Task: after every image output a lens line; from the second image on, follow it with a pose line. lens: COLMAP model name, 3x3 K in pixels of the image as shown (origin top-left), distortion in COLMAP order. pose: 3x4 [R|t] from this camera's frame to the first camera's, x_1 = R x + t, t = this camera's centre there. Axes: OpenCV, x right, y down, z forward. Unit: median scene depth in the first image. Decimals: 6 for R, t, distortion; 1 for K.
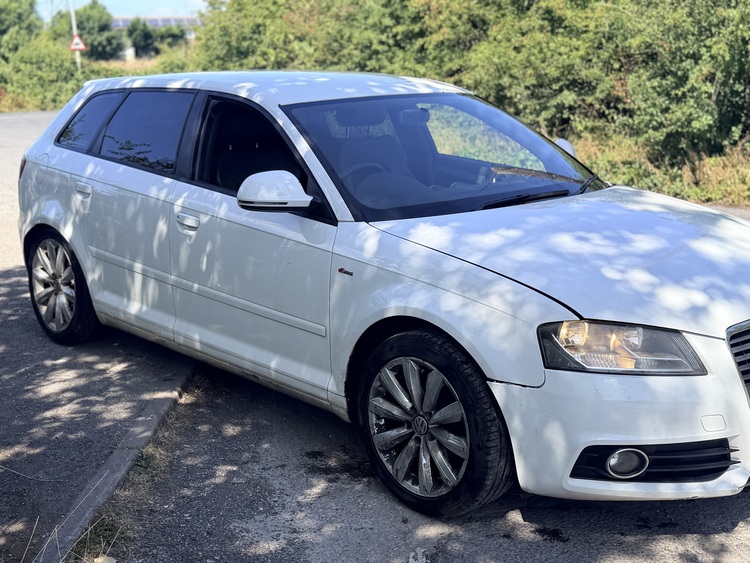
lens RADIAL K [[1036.0, 0, 375.0], [0, 1036.0, 281.5], [0, 0, 1]] dist [0.228025, -0.569467]
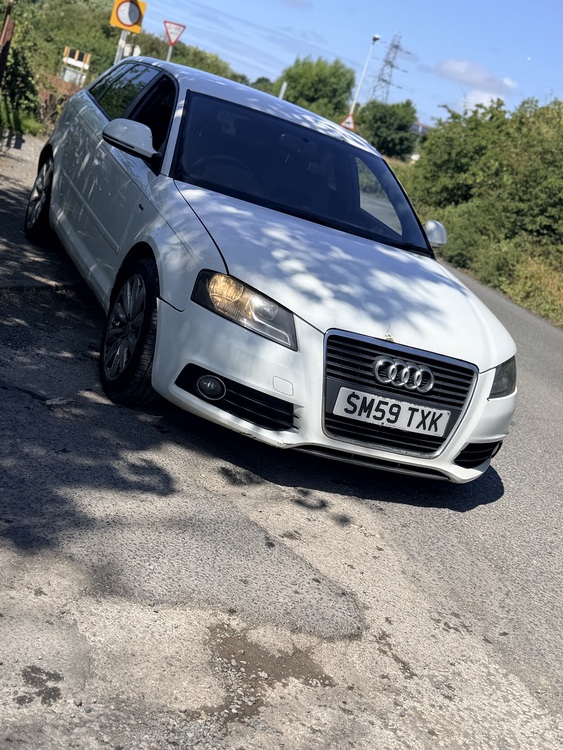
lens RADIAL K [[1036.0, 0, 281.5], [0, 1036.0, 375.0], [0, 0, 1]] dist [0.228025, -0.569467]
pose [[0.878568, 0.394436, -0.269329, 0.425939], [-0.402294, 0.915087, 0.027851, 0.057489], [0.257445, 0.083880, 0.962645, -0.140080]]
